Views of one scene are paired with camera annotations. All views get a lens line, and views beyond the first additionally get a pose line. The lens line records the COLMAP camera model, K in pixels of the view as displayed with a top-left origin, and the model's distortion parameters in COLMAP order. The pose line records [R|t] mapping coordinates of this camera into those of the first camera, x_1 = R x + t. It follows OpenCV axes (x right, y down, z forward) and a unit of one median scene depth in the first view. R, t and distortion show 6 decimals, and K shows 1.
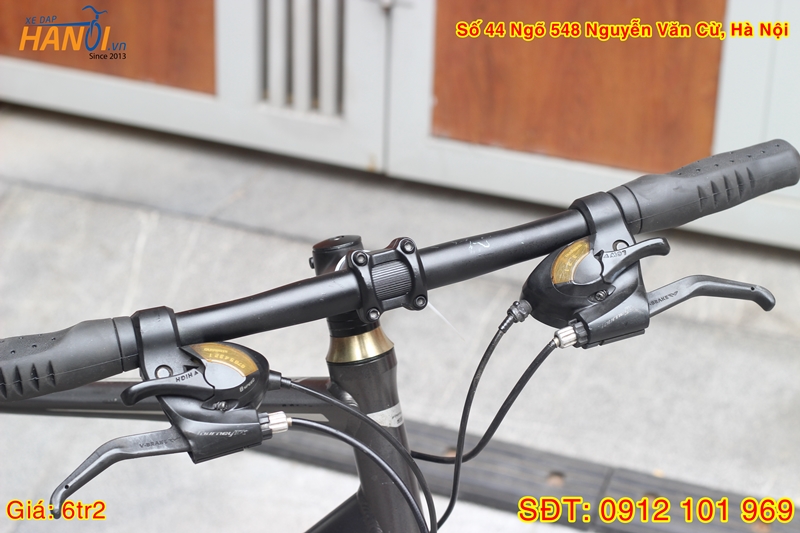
lens RADIAL K [[1921.2, 0, 400.0], [0, 1921.2, 266.5], [0, 0, 1]] dist [-0.075263, -0.258029]
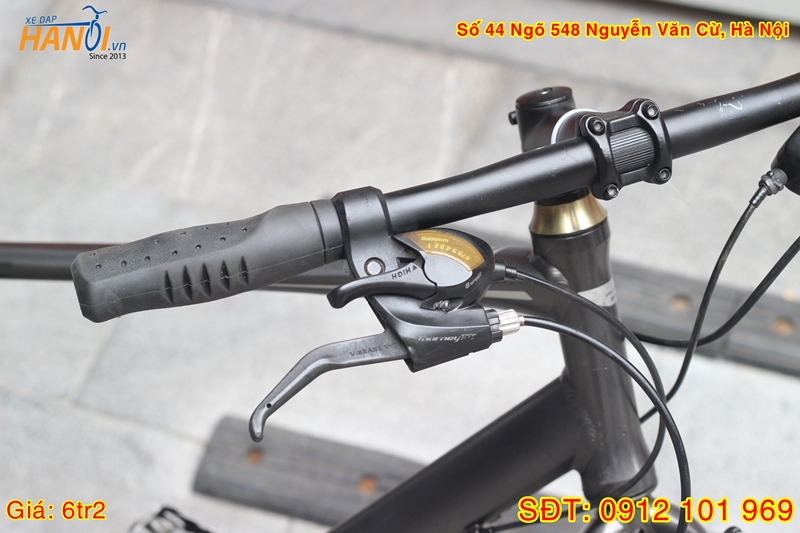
lens RADIAL K [[1921.2, 0, 400.0], [0, 1921.2, 266.5], [0, 0, 1]] dist [-0.075263, -0.258029]
pose [[0.999907, -0.010788, 0.008396, -0.118805], [0.009610, 0.991537, 0.129467, -0.054751], [-0.009722, -0.129374, 0.991548, 0.155528]]
